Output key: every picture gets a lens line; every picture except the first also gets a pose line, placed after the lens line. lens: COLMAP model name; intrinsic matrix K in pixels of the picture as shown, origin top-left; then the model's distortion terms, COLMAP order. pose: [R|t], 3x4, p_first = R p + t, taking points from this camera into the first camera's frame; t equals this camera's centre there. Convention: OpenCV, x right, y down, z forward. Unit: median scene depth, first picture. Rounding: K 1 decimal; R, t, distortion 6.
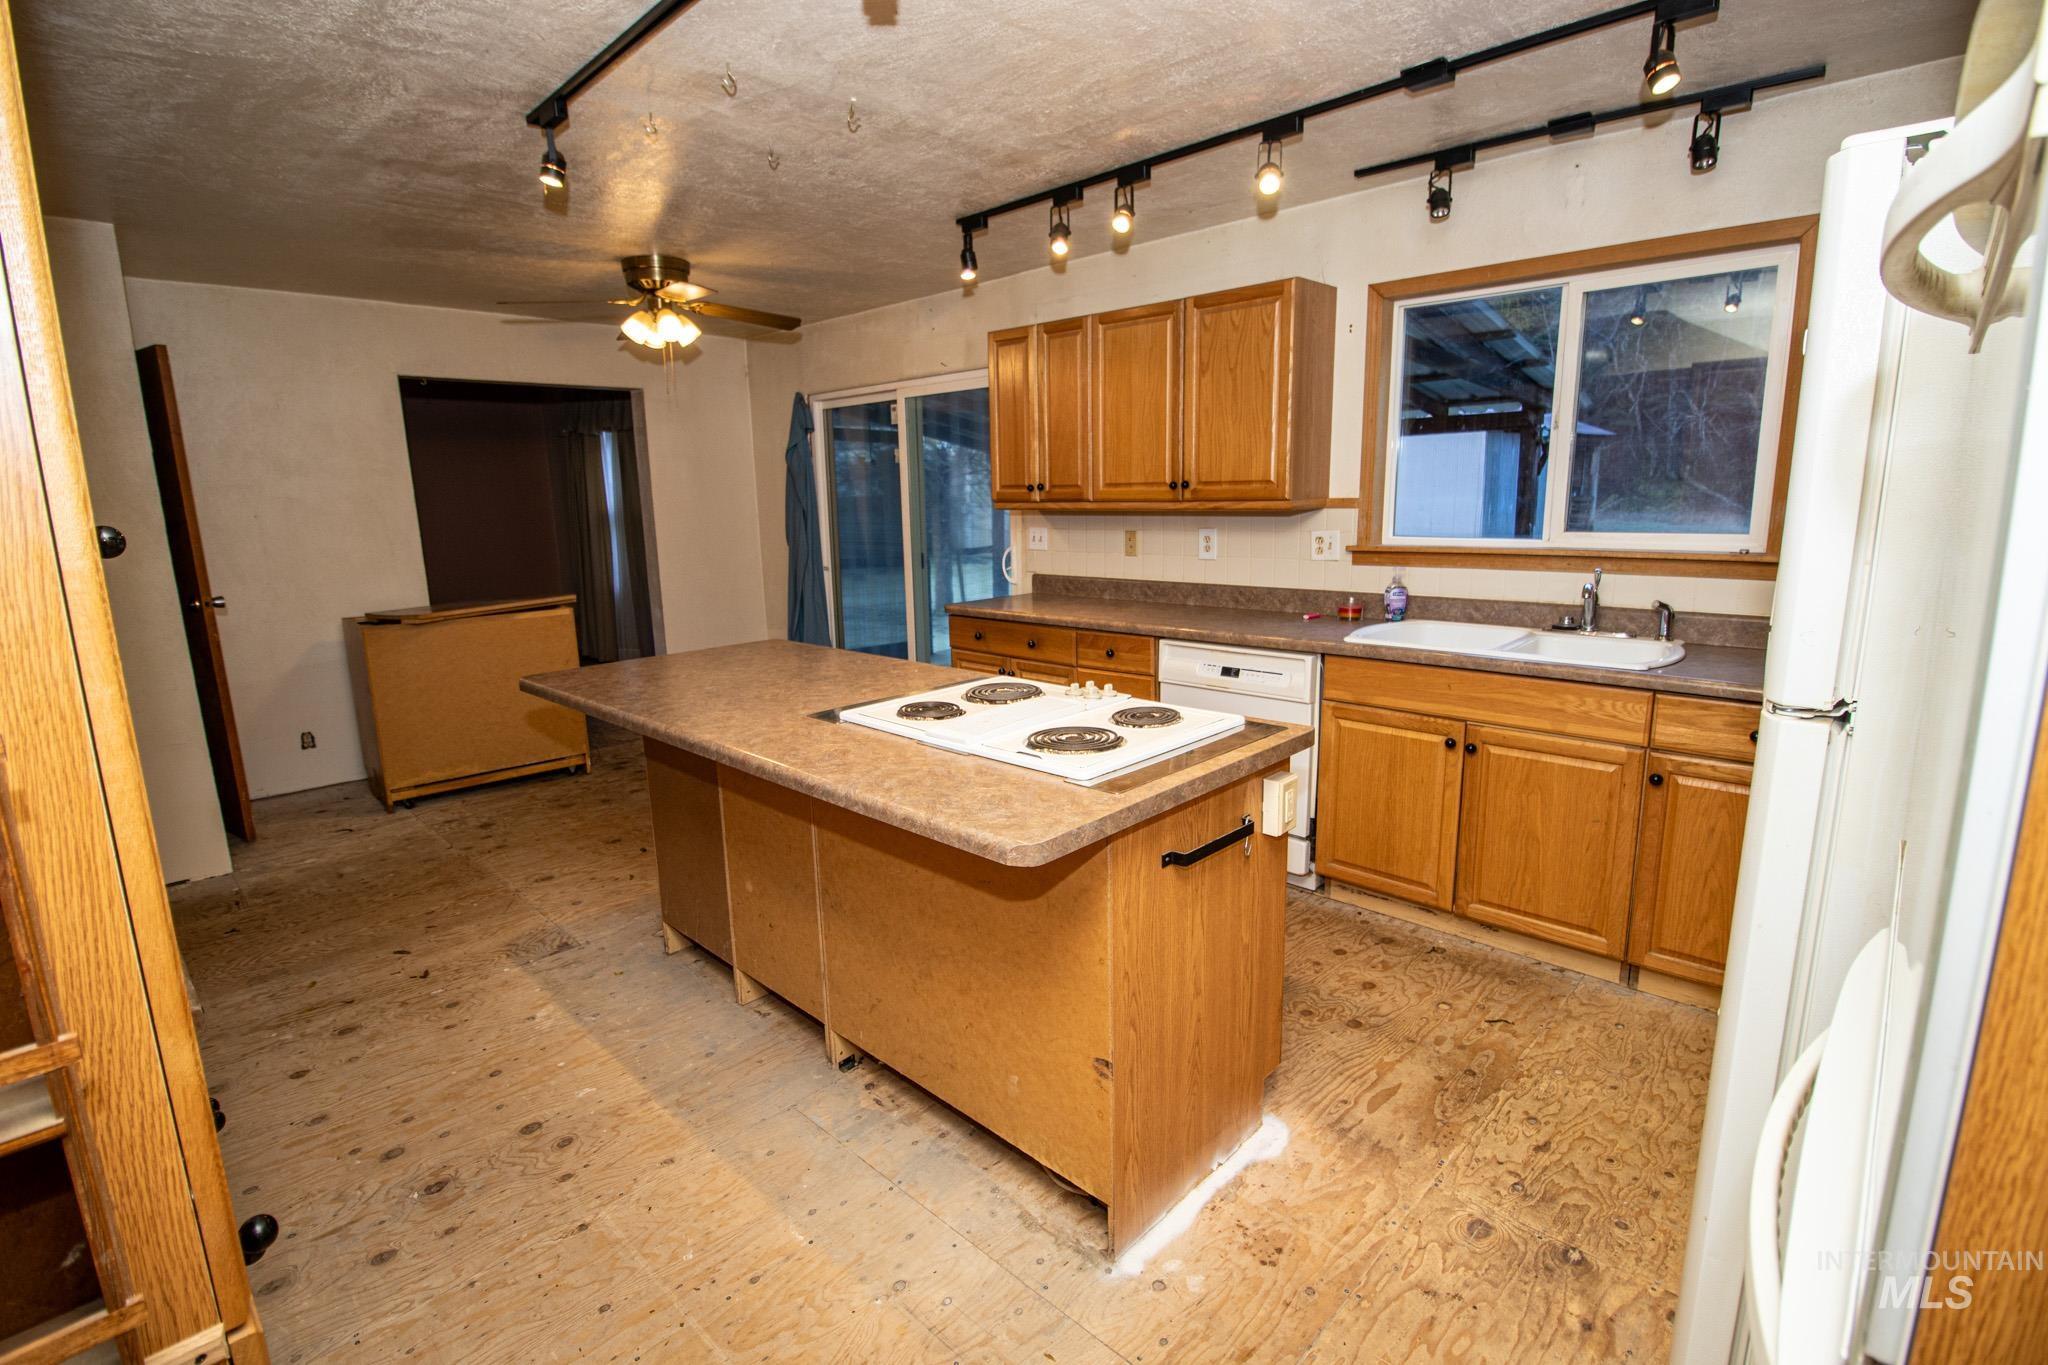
lens RADIAL K [[956.0, 0, 1015.5], [0, 956.0, 675.2], [0, 0, 1]] dist [-0.004539, -0.009814]
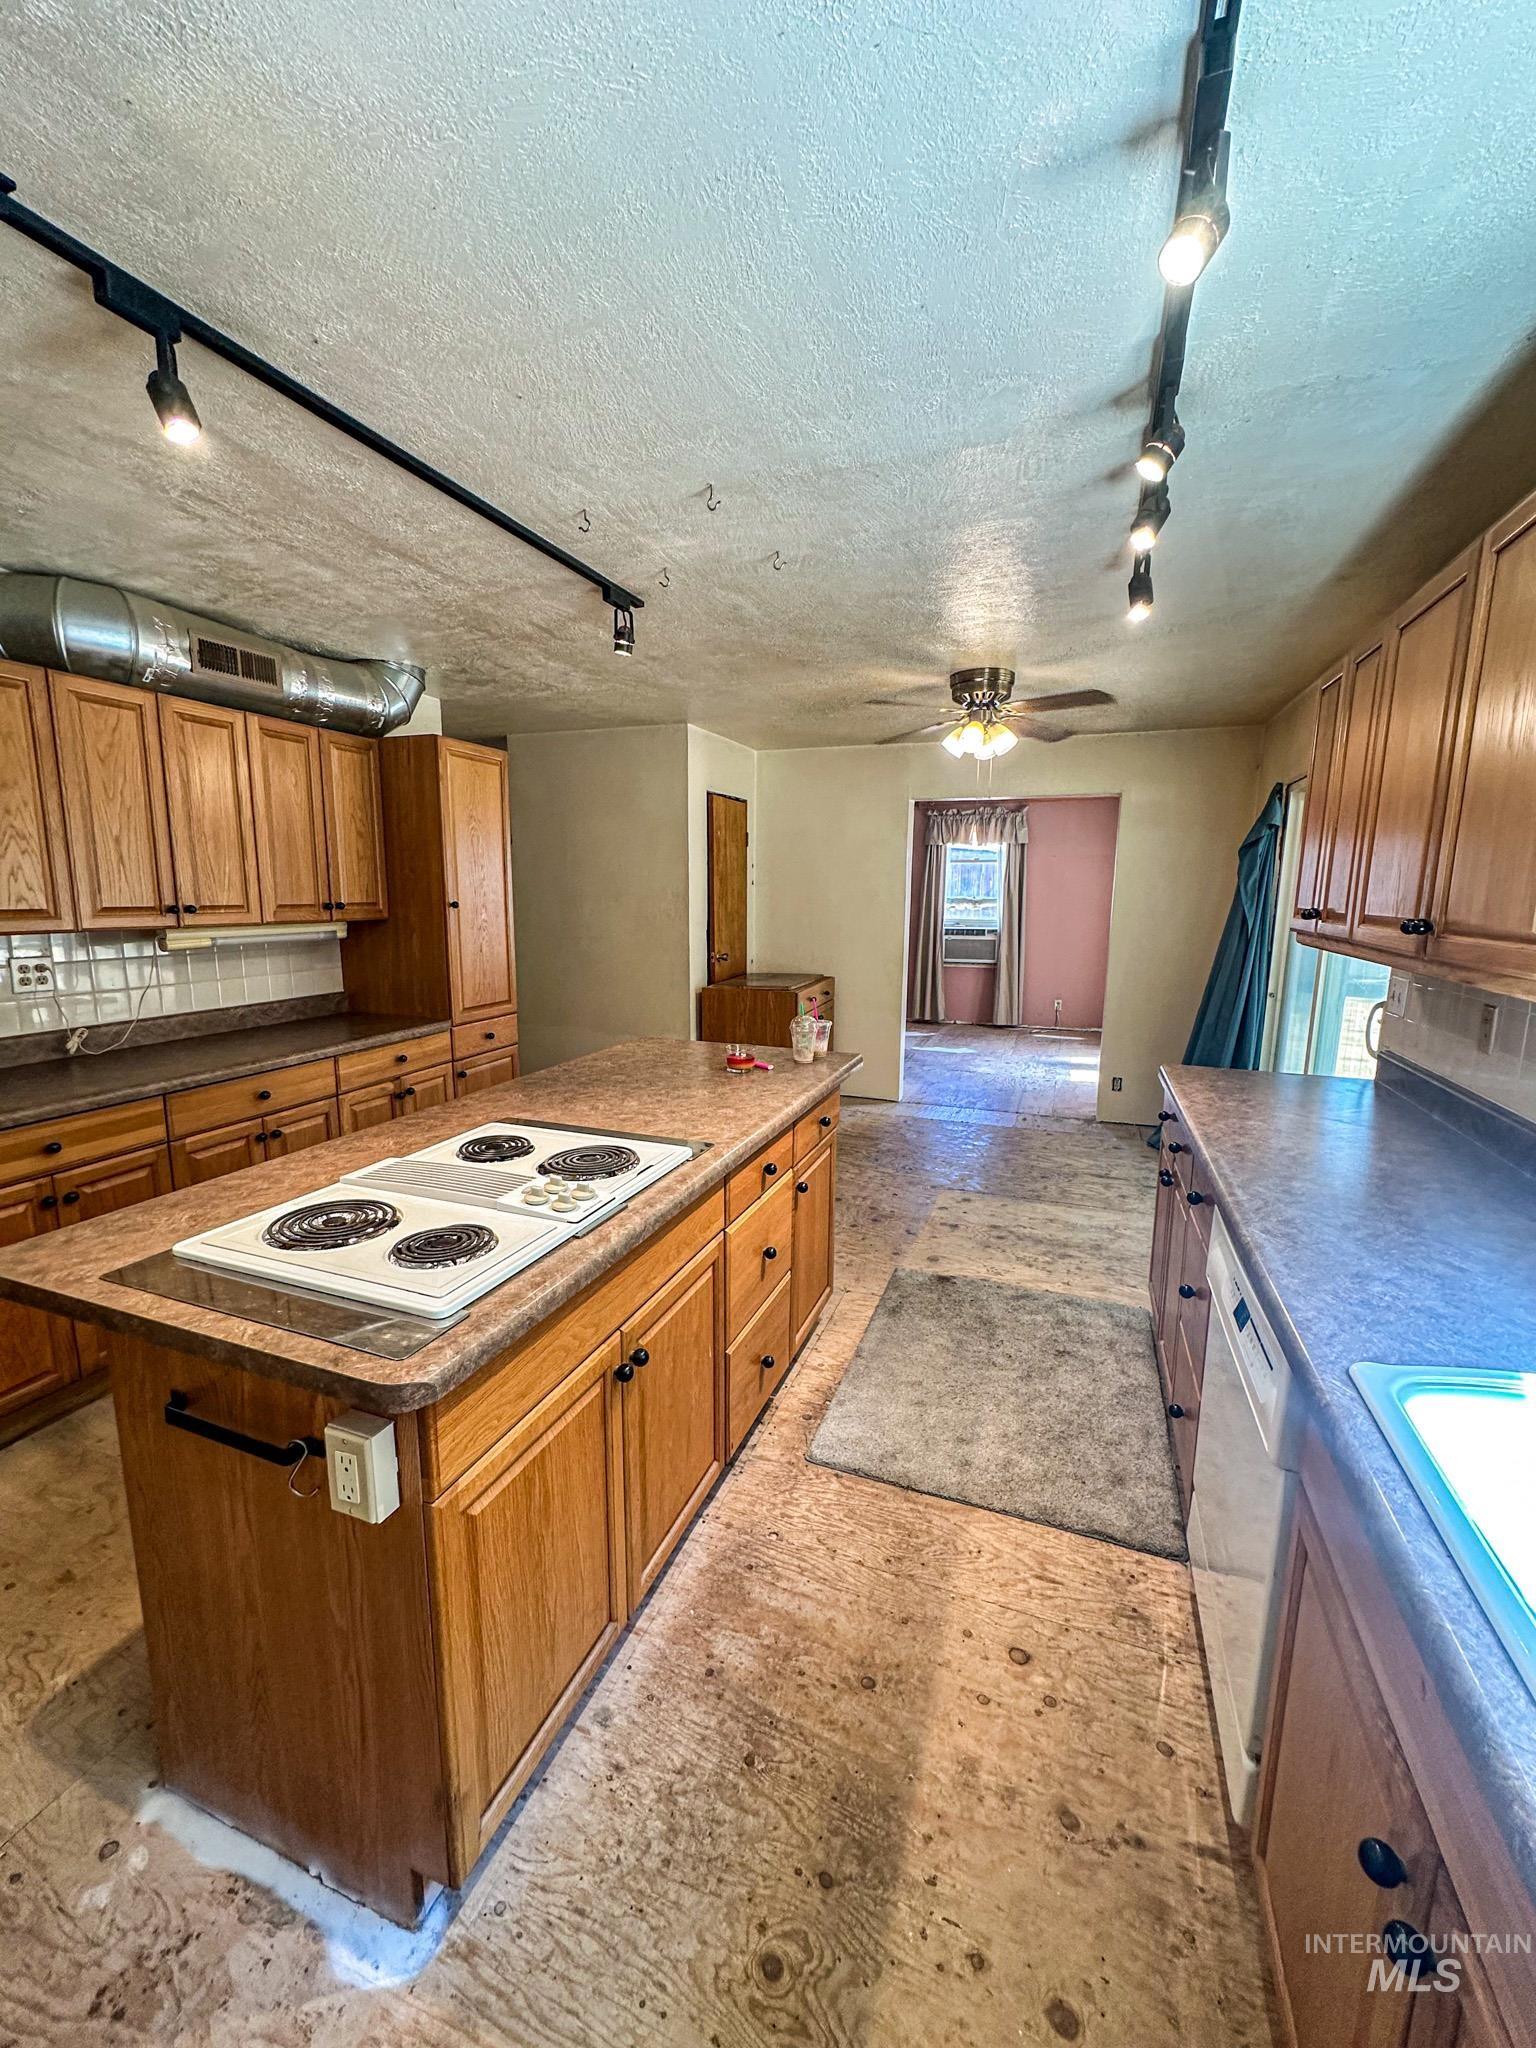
lens RADIAL K [[811.0, 0, 768.8], [0, 811.0, 1029.2], [0, 0, 1]] dist [-0.002147, -0.000422]
pose [[0.395432, 0.179388, -0.900807, 0.502078], [-0.190014, 0.975503, 0.110852, -0.151919], [0.898626, 0.127331, 0.419832, 0.626892]]
